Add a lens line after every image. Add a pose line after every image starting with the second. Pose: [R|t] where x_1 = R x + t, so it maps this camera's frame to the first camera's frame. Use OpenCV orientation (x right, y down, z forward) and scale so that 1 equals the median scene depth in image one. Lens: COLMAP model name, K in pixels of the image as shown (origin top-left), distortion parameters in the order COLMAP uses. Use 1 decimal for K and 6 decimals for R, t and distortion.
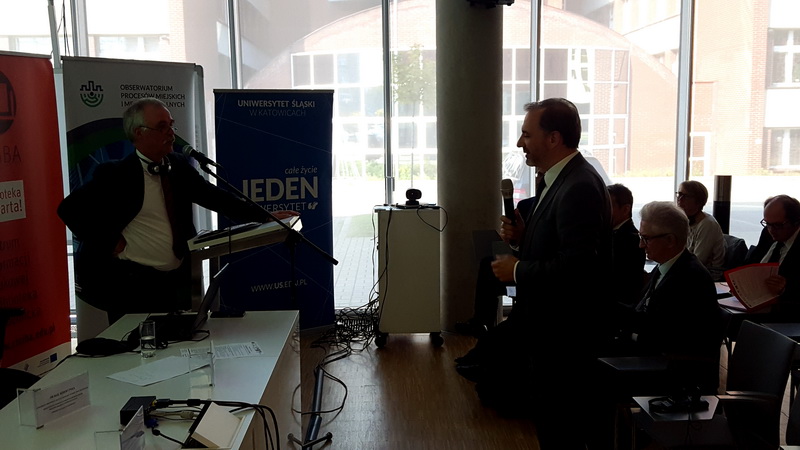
lens RADIAL K [[781.7, 0, 401.5], [0, 781.7, 232.7], [0, 0, 1]] dist [0.006751, 0.000000]
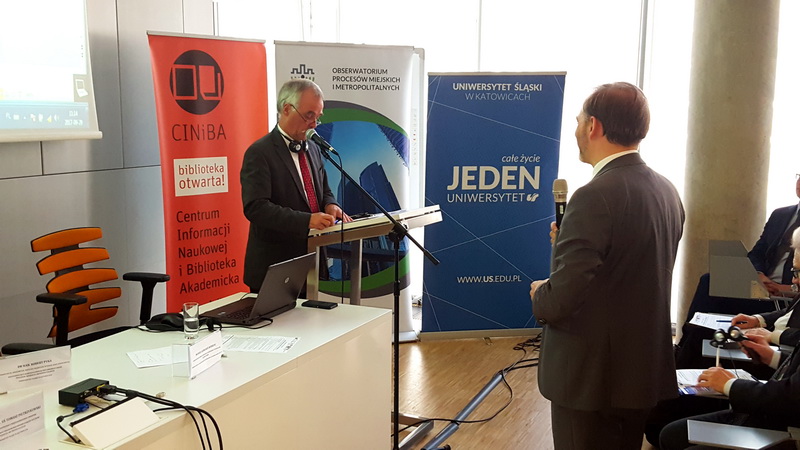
lens RADIAL K [[781.7, 0, 401.4], [0, 781.7, 224.4], [0, 0, 1]] dist [0.006751, 0.000000]
pose [[0.898852, 0.078110, -0.431236, 0.158433], [-0.075063, 0.996887, 0.024109, -0.014162], [0.431777, 0.010699, 0.901917, 0.102964]]
